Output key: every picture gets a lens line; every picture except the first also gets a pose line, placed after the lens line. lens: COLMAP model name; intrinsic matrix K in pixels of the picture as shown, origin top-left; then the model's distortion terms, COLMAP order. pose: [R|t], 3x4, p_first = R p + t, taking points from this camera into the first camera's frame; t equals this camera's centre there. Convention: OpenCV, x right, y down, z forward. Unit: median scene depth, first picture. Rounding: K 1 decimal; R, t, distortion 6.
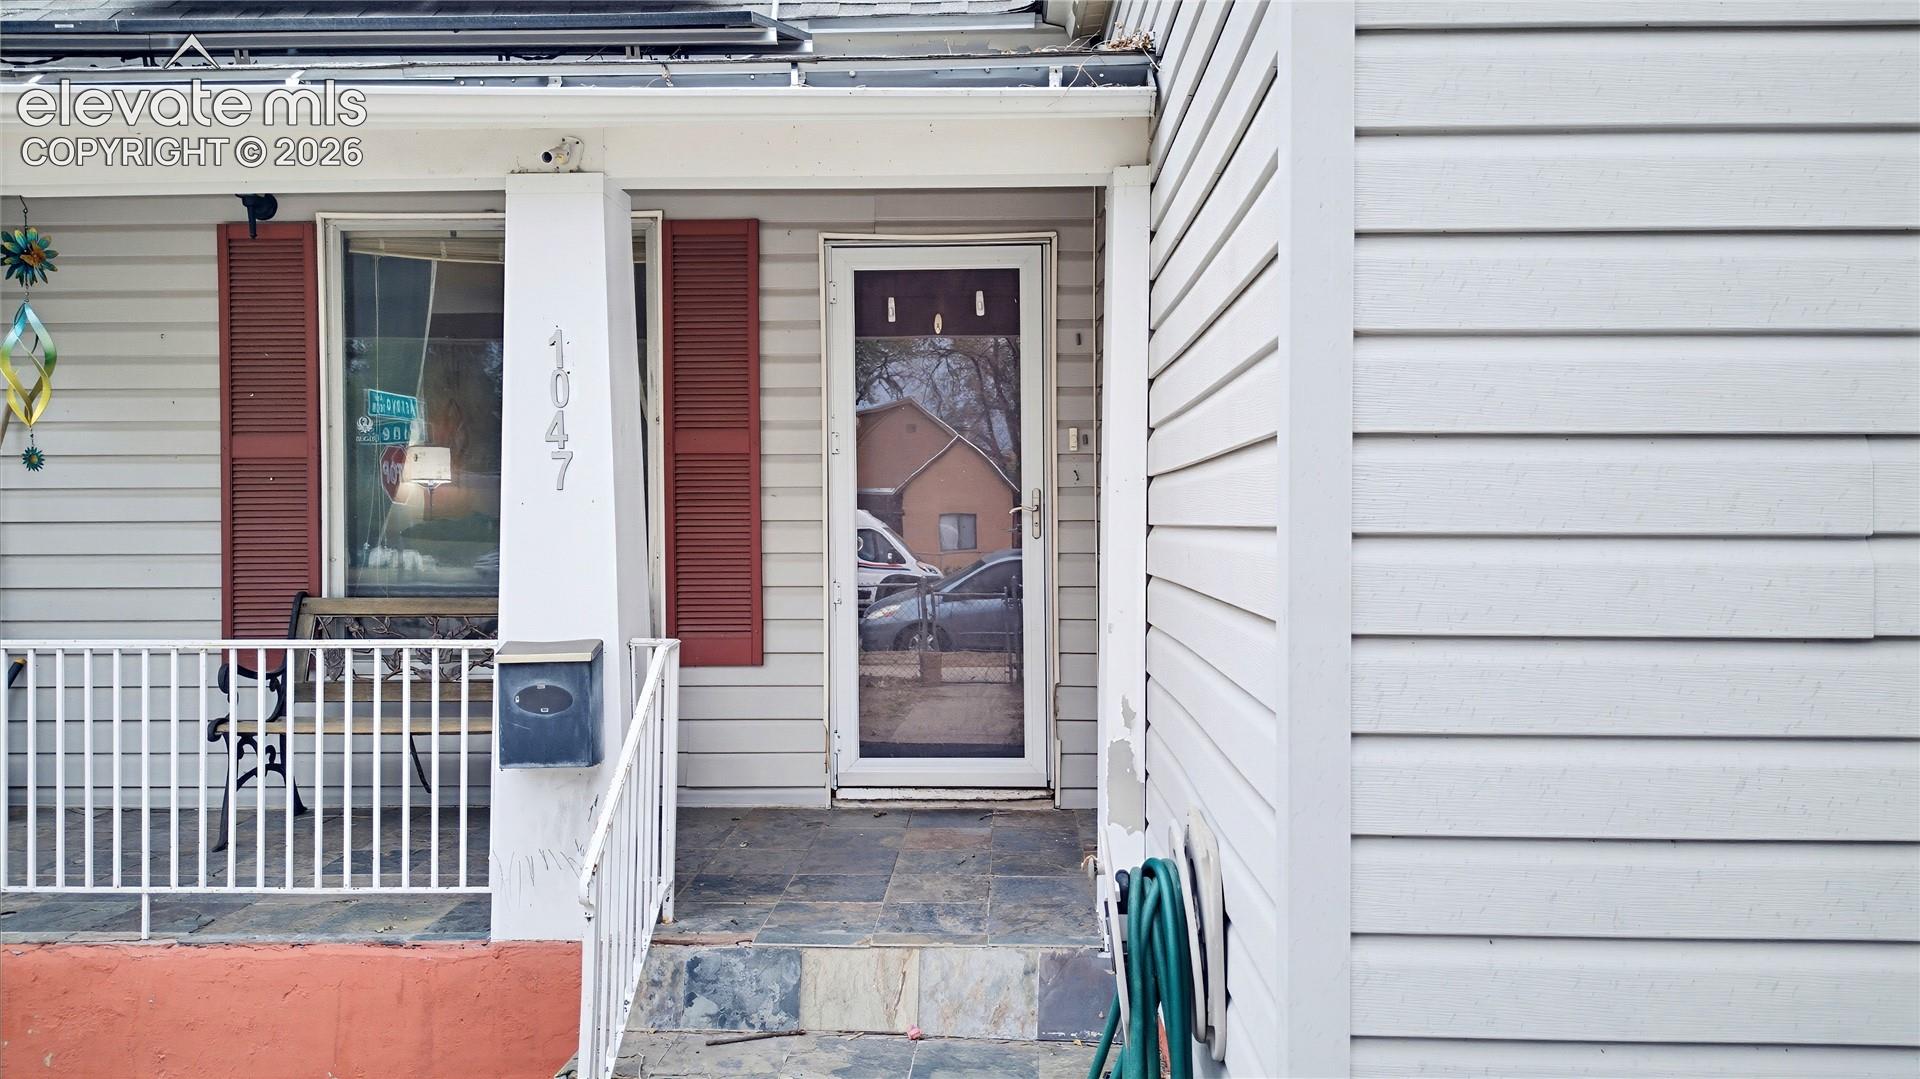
lens RADIAL K [[1348.0, 0, 960.0], [0, 1348.0, 539.5], [0, 0, 1]] dist [0.083703, -0.069289]
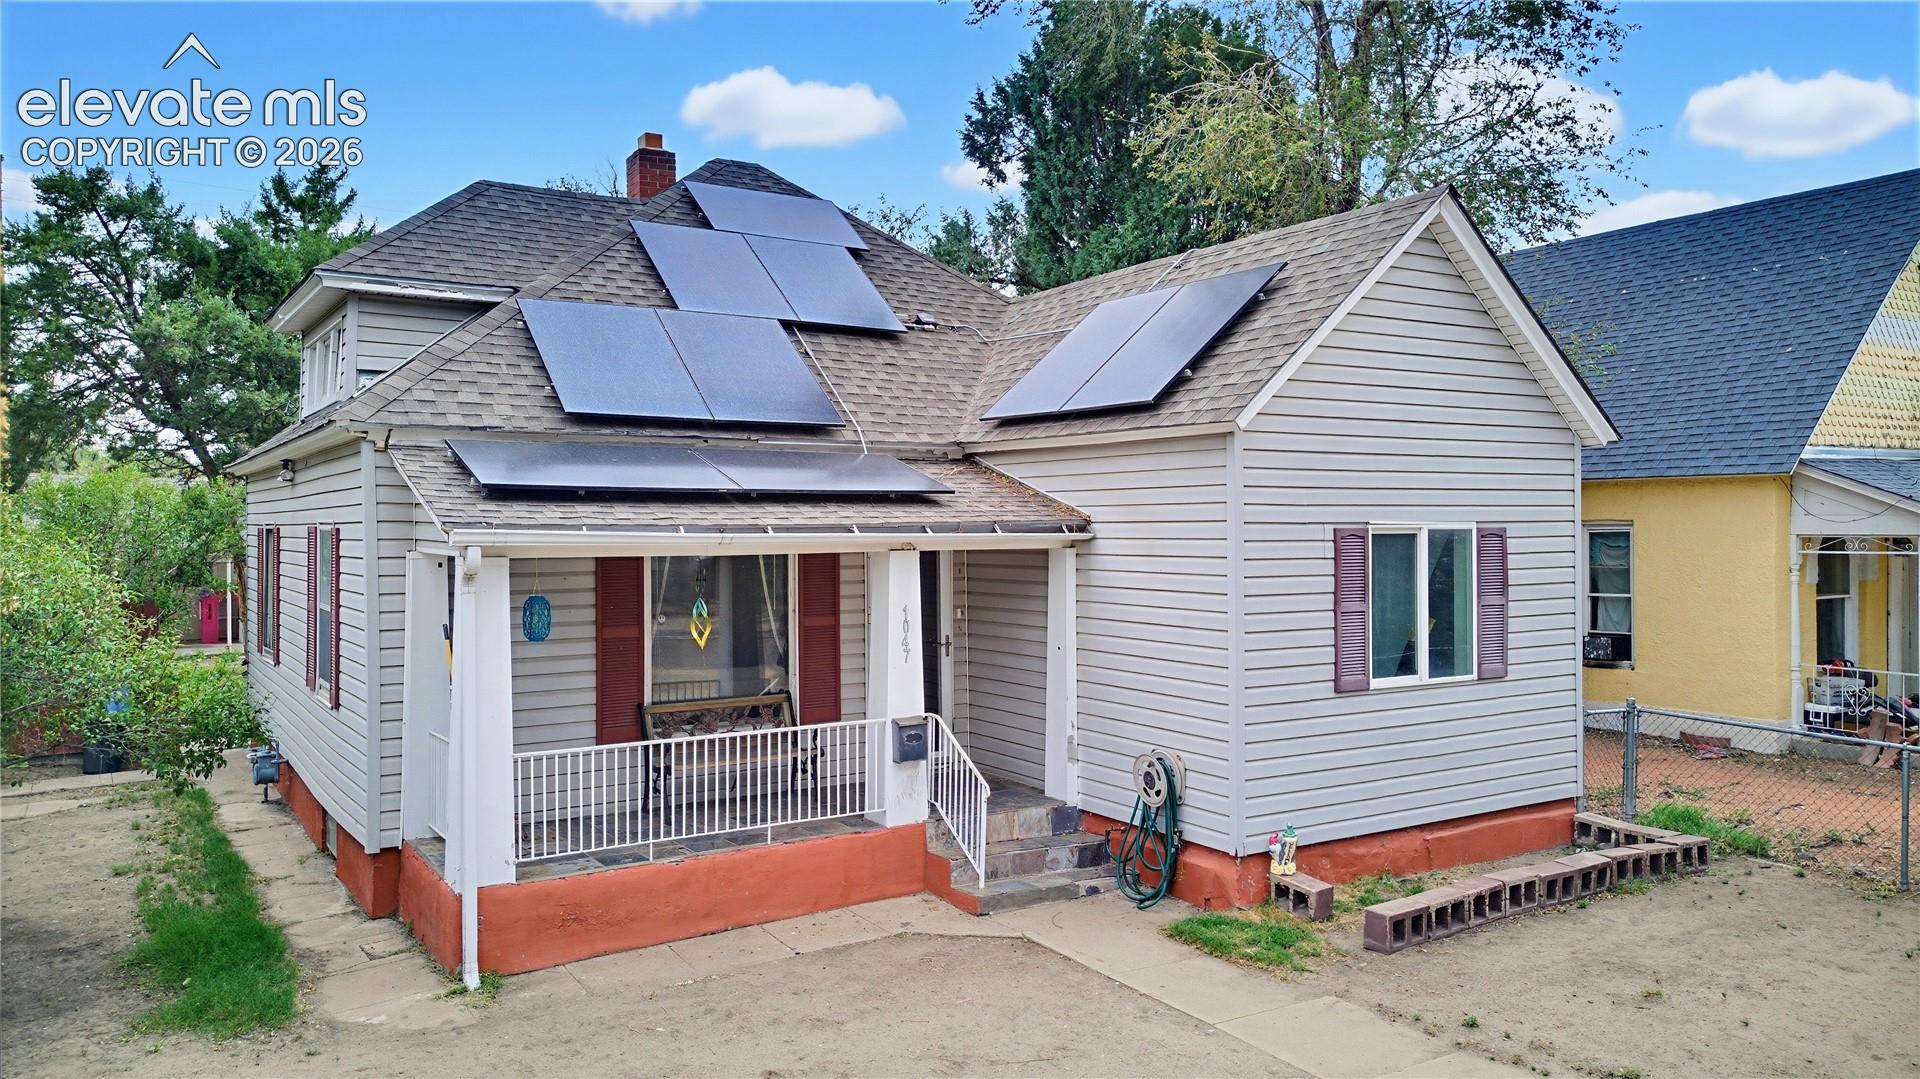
lens RADIAL K [[1348.0, 0, 960.0], [0, 1348.0, 539.5], [0, 0, 1]] dist [0.083703, -0.069289]
pose [[0.824905, -0.008348, 0.565210, -1.668643], [0.010030, 0.999950, 0.000130, -0.273434], [-0.565183, 0.005561, 0.824947, -1.271341]]
